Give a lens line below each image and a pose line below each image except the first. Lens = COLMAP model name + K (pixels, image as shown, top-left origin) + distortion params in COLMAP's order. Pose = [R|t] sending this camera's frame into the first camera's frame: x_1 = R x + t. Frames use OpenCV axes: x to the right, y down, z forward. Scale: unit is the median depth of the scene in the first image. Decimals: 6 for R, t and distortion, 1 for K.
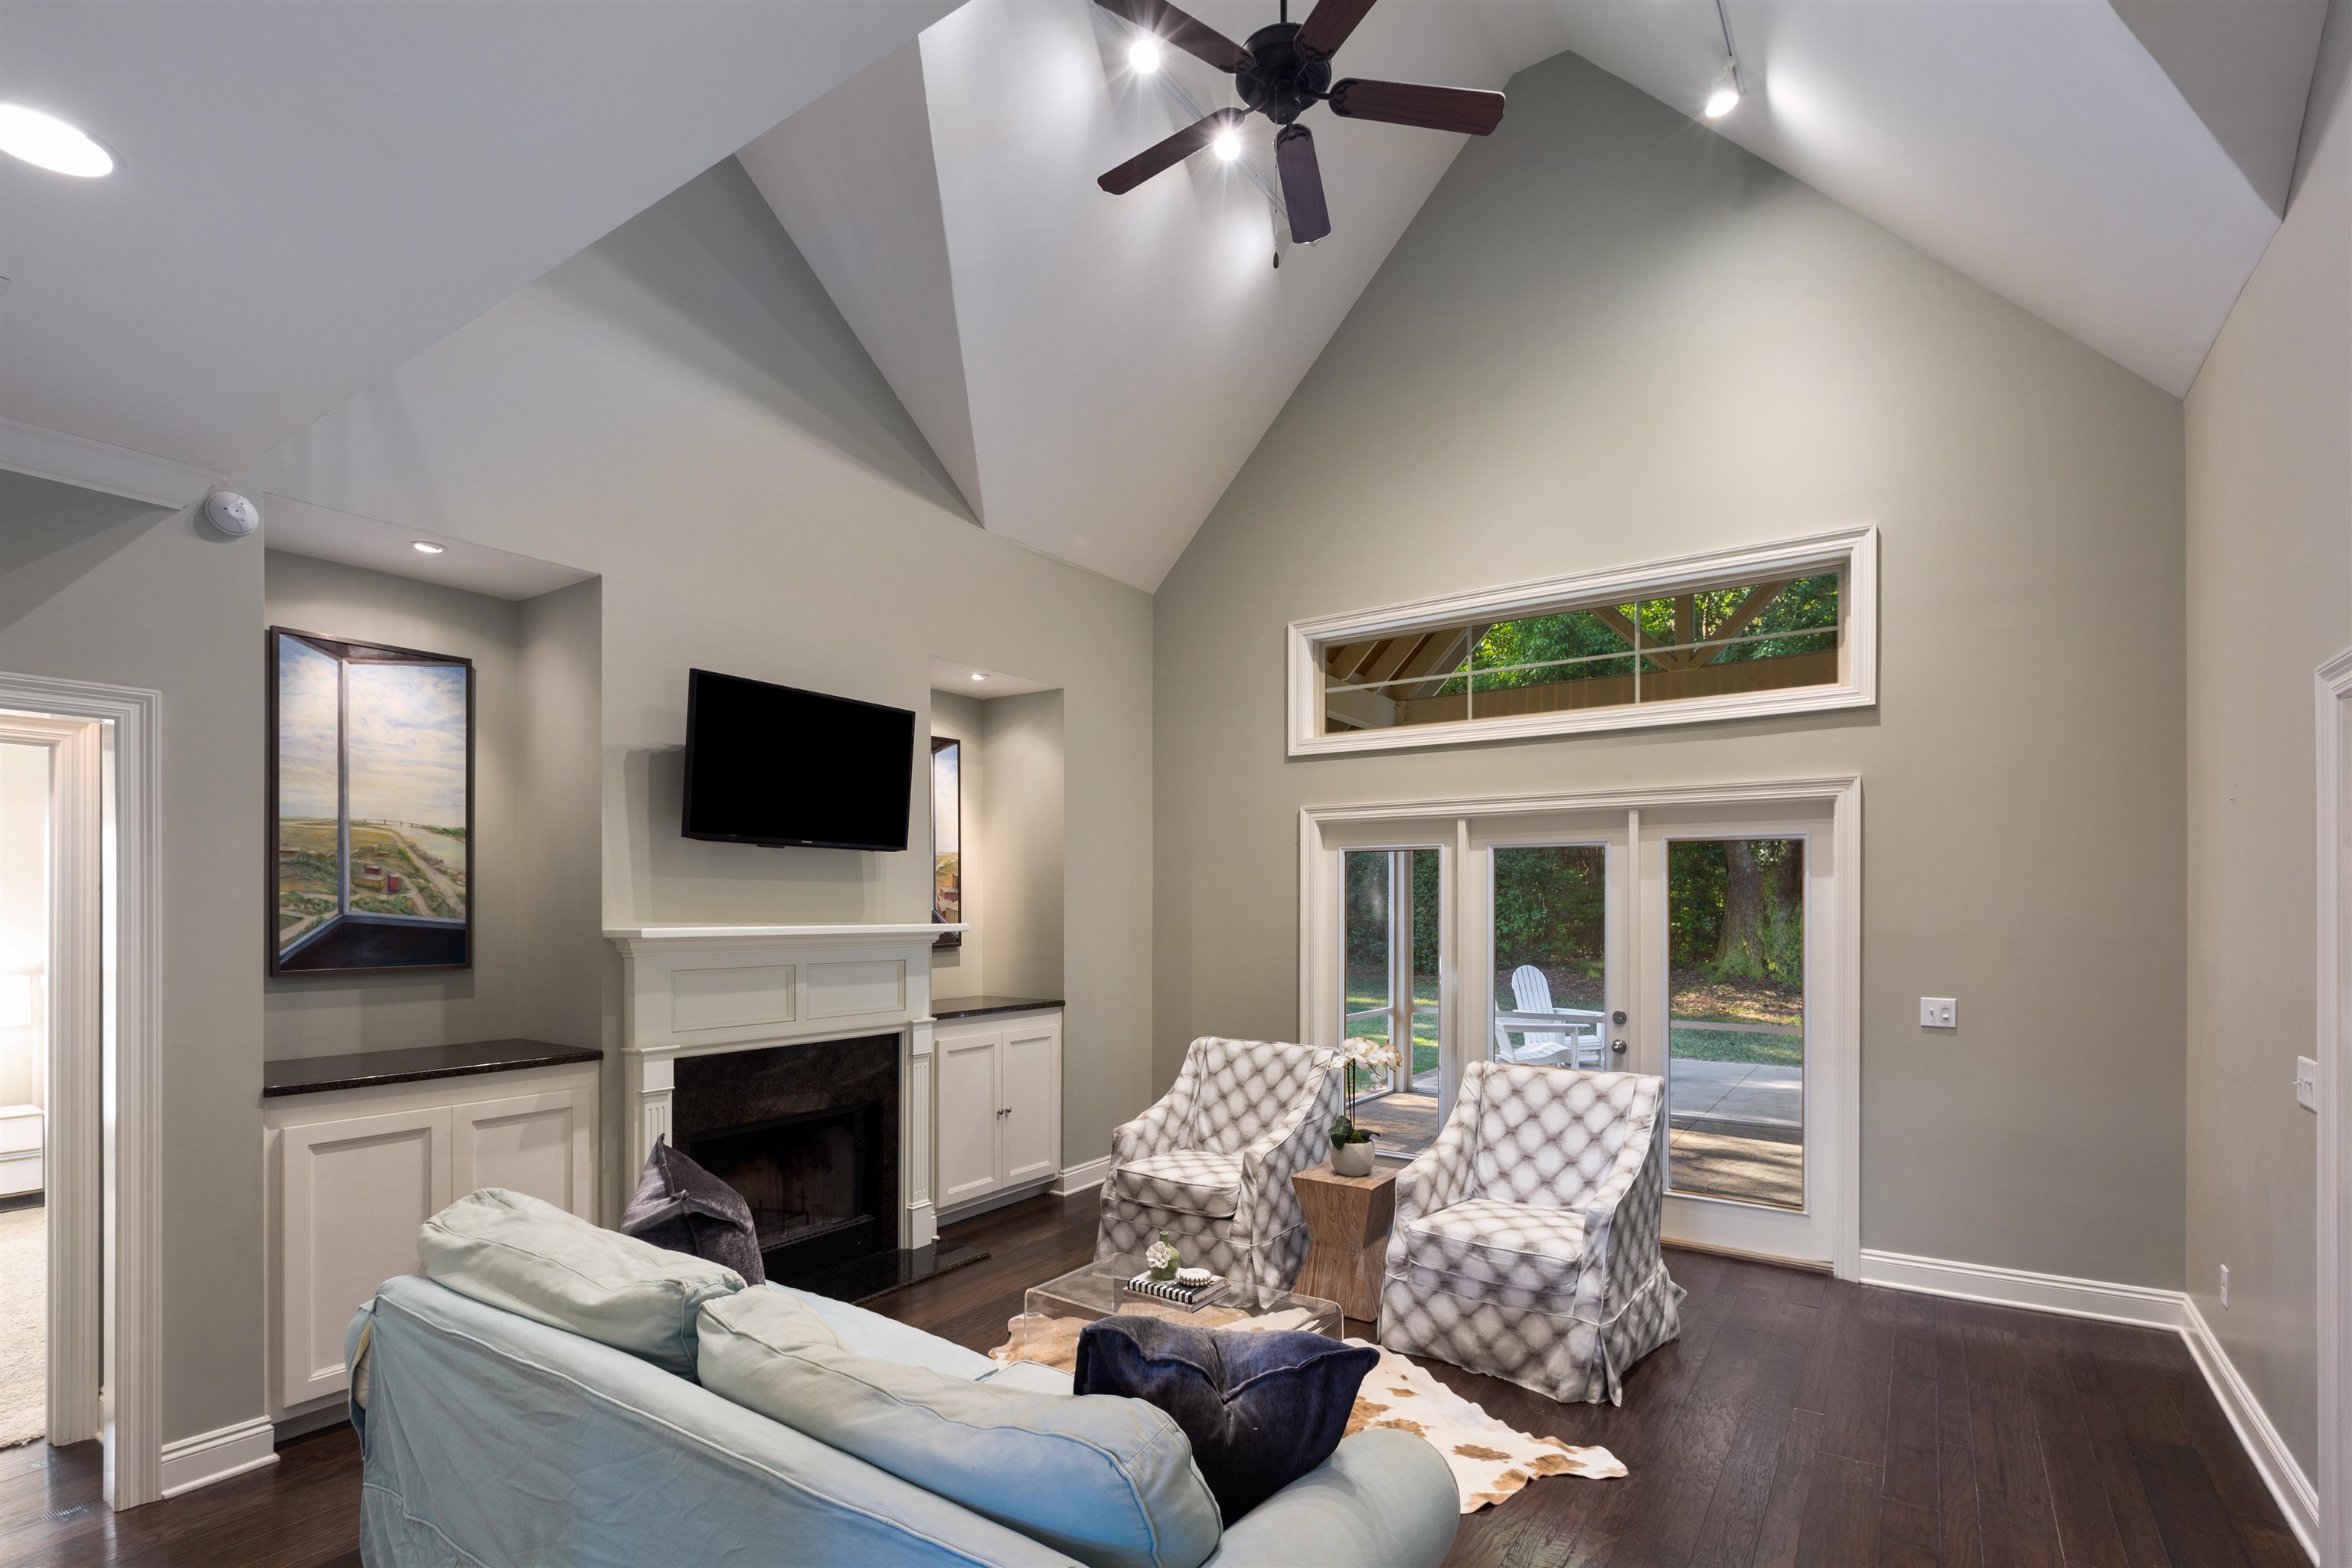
lens RADIAL K [[1093.0, 0, 1228.4], [0, 1093.0, 912.0], [0, 0, 1]] dist [0.000919, 0.000081]
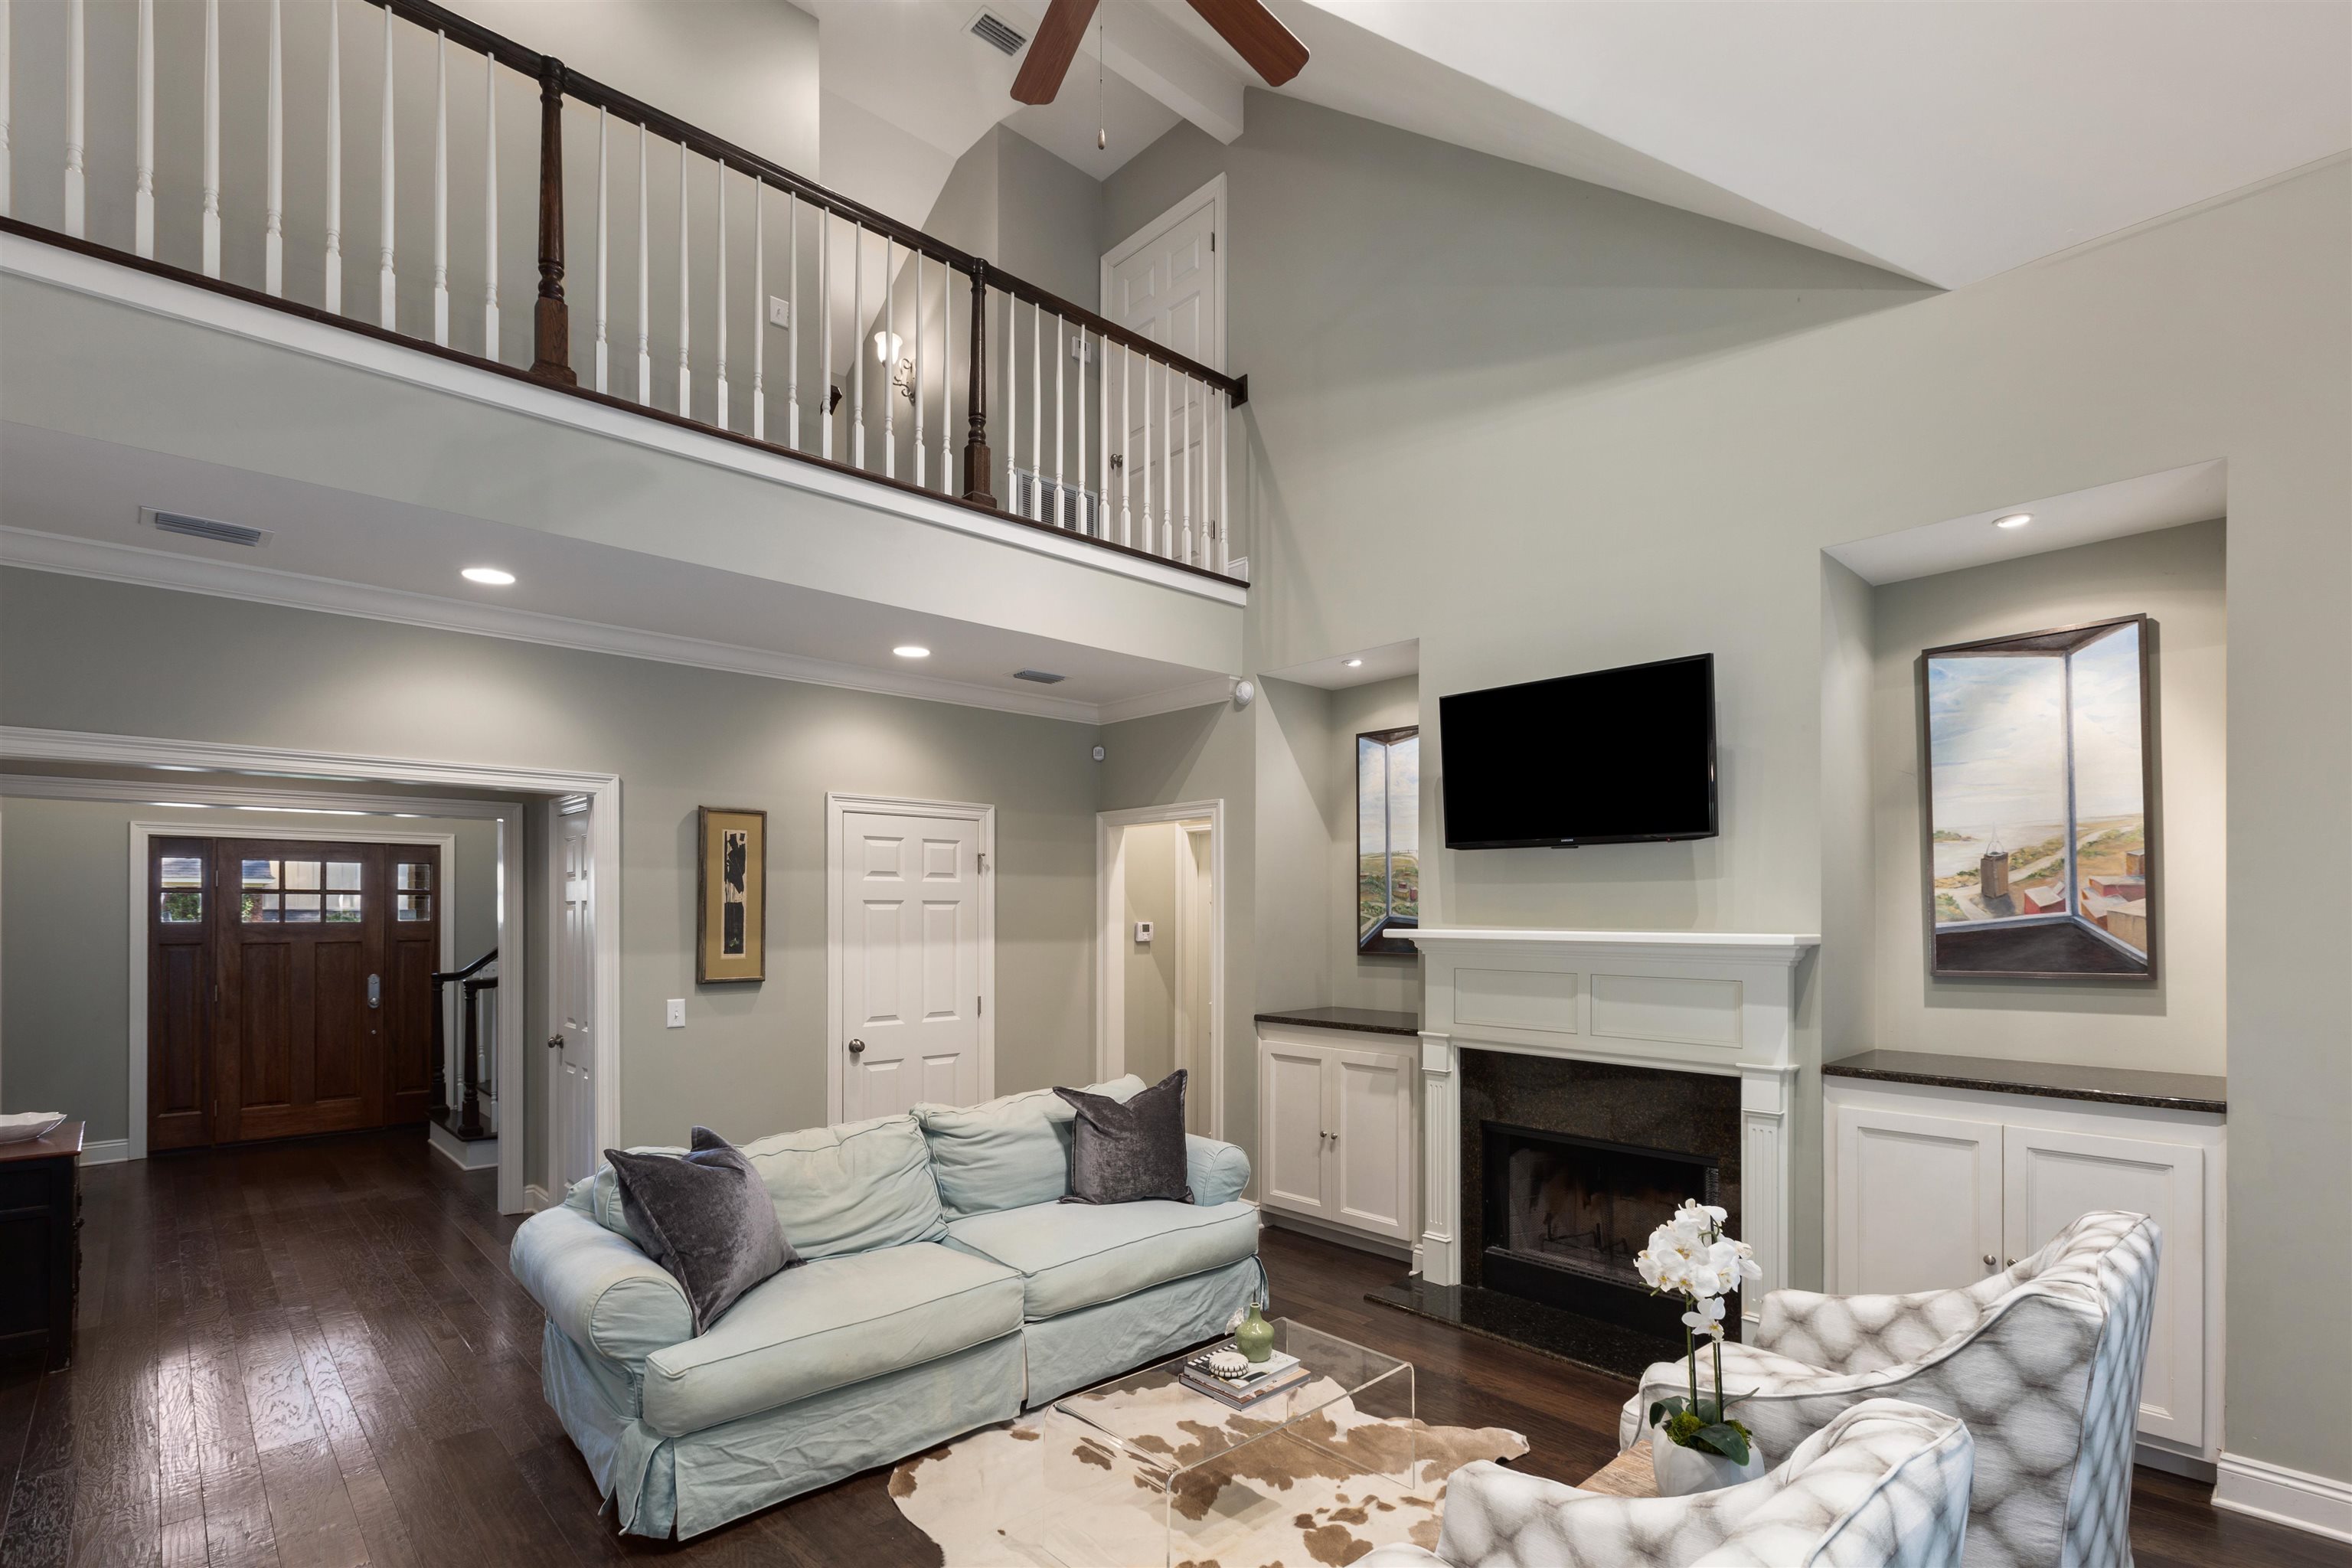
lens RADIAL K [[1084.3, 0, 1104.5], [0, 1084.3, 911.0], [0, 0, 1]] dist [0.000831, 0.000237]
pose [[-0.278124, 0.001280, -0.960544, 0.607014], [-0.001390, 0.999998, 0.001735, -0.005709], [0.960544, 0.001817, -0.278121, 0.887922]]
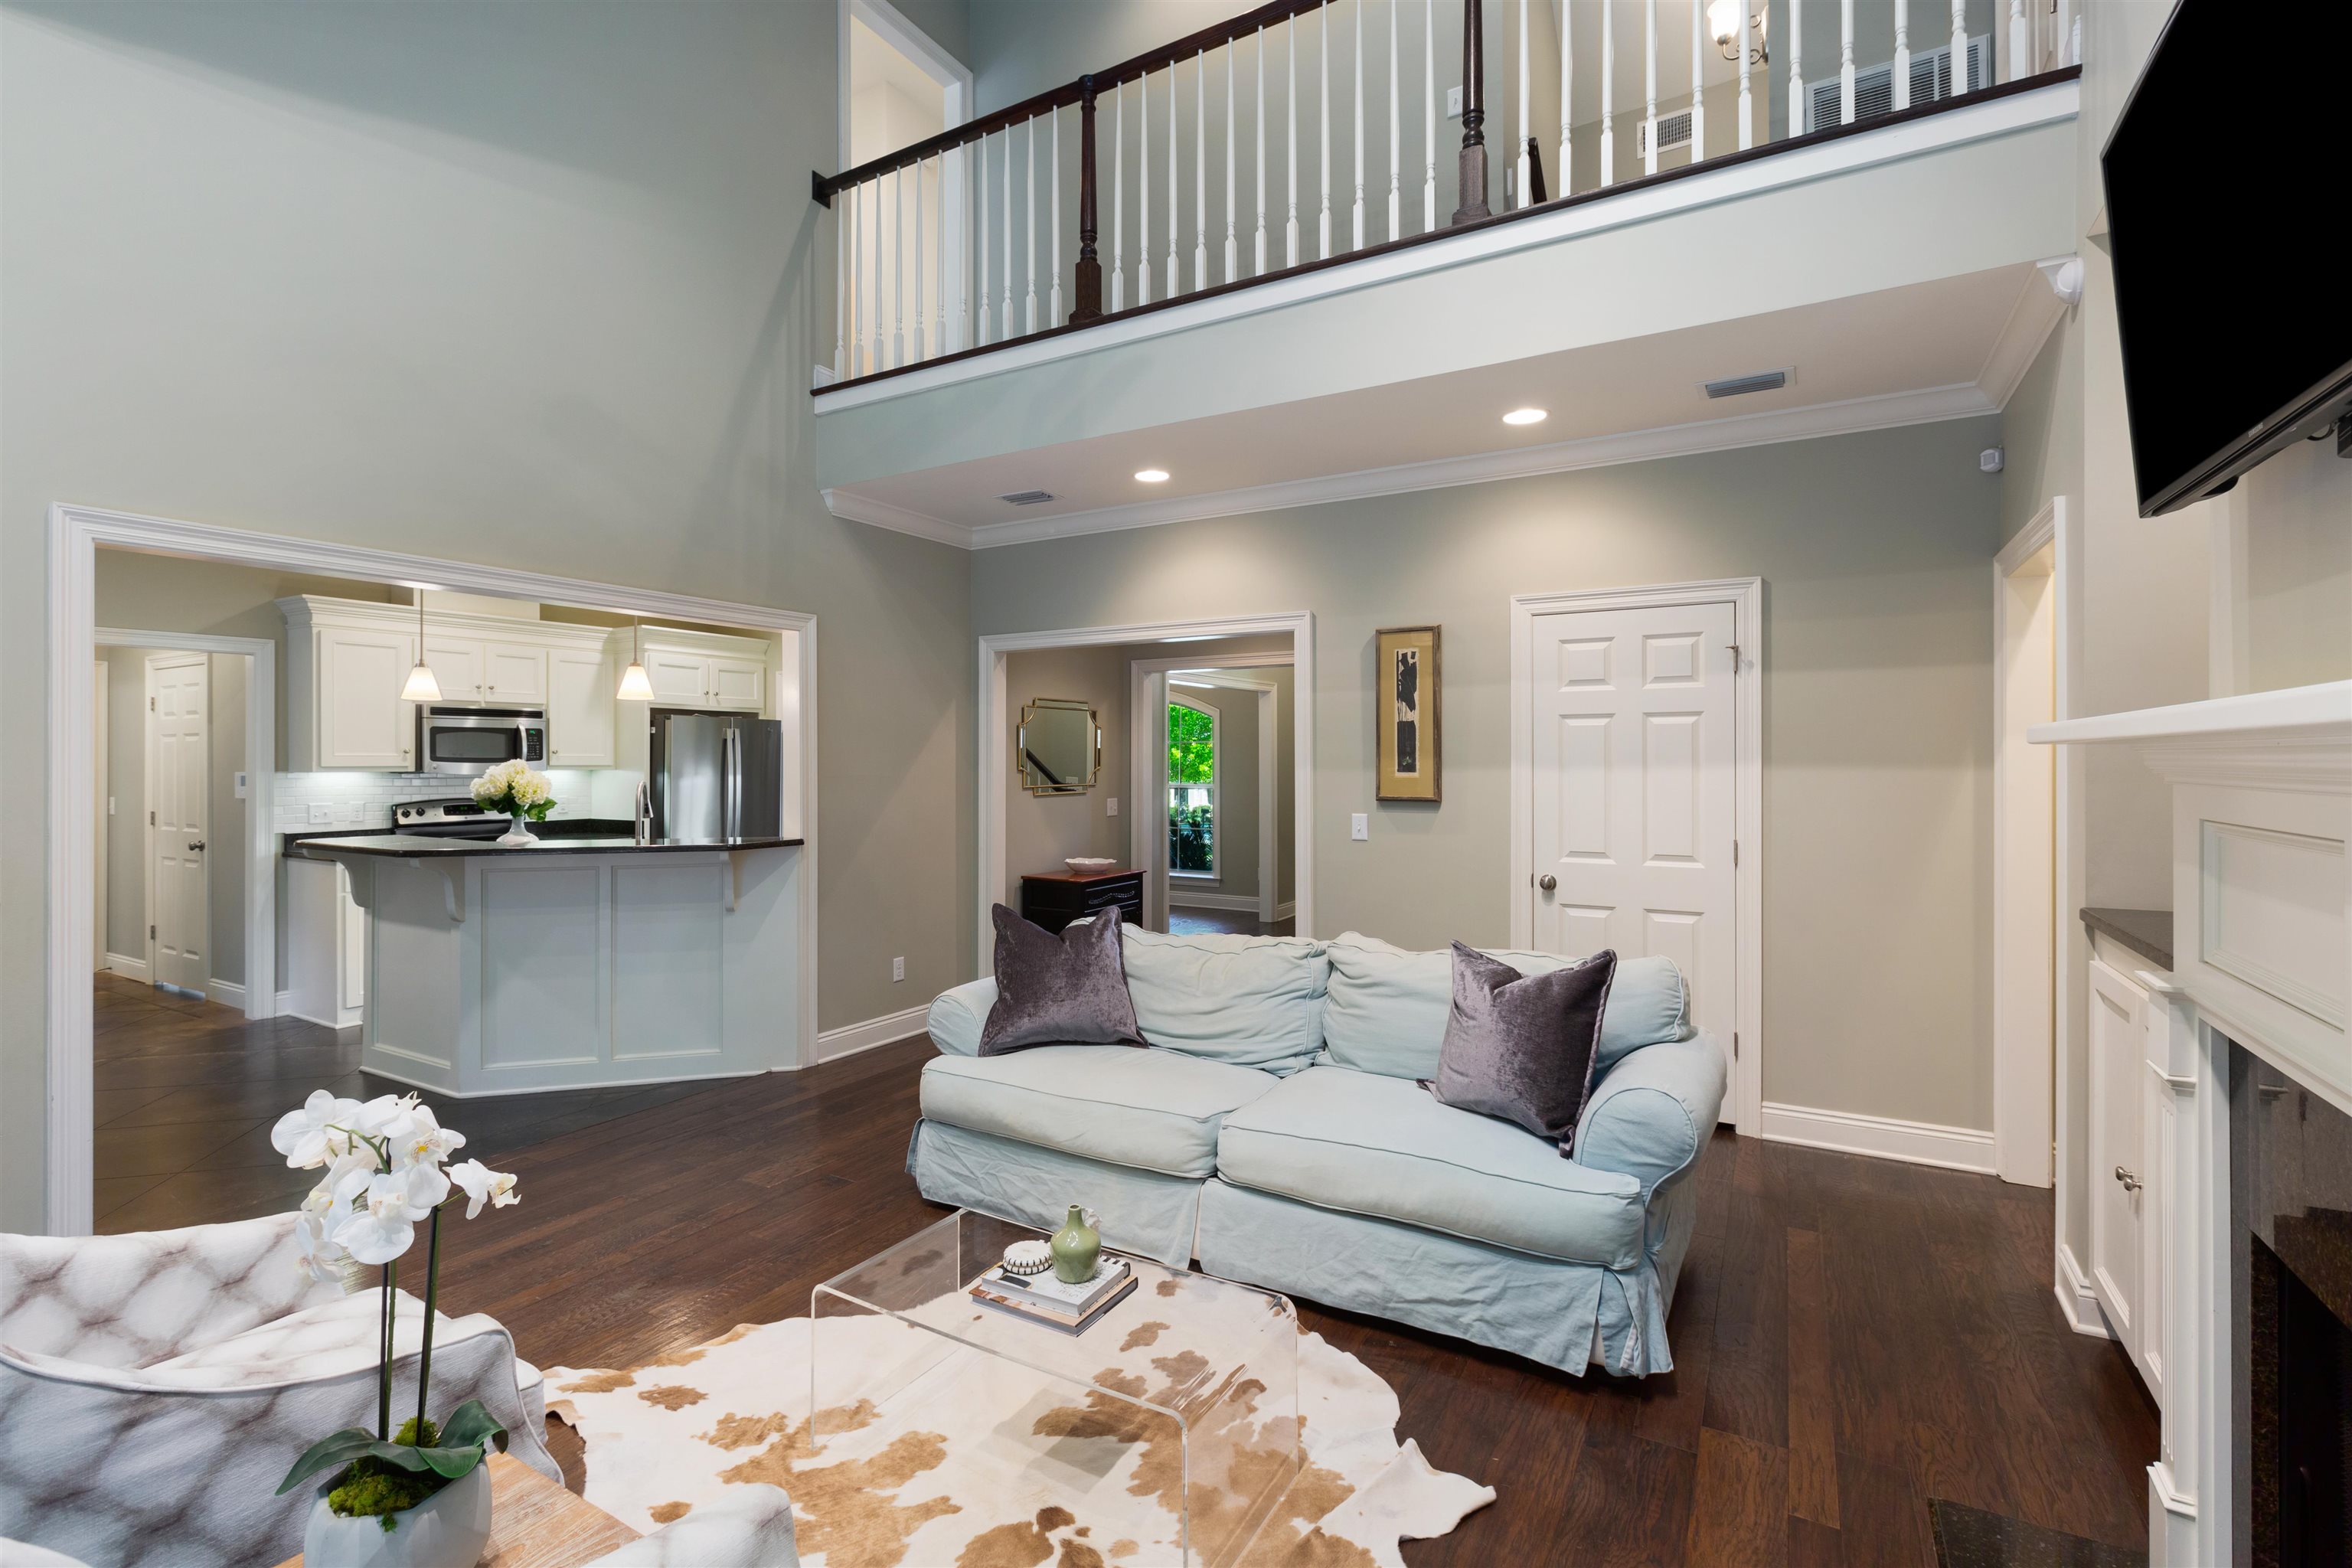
lens RADIAL K [[1051.8, 0, 1196.3], [0, 1051.8, 759.0], [0, 0, 1]] dist [-0.001281, -0.000310]
pose [[-0.998258, 0.002469, -0.058954, -0.073612], [0.002472, 0.999997, 0.000031, 0.026310], [0.058954, -0.000114, -0.998261, 1.281342]]
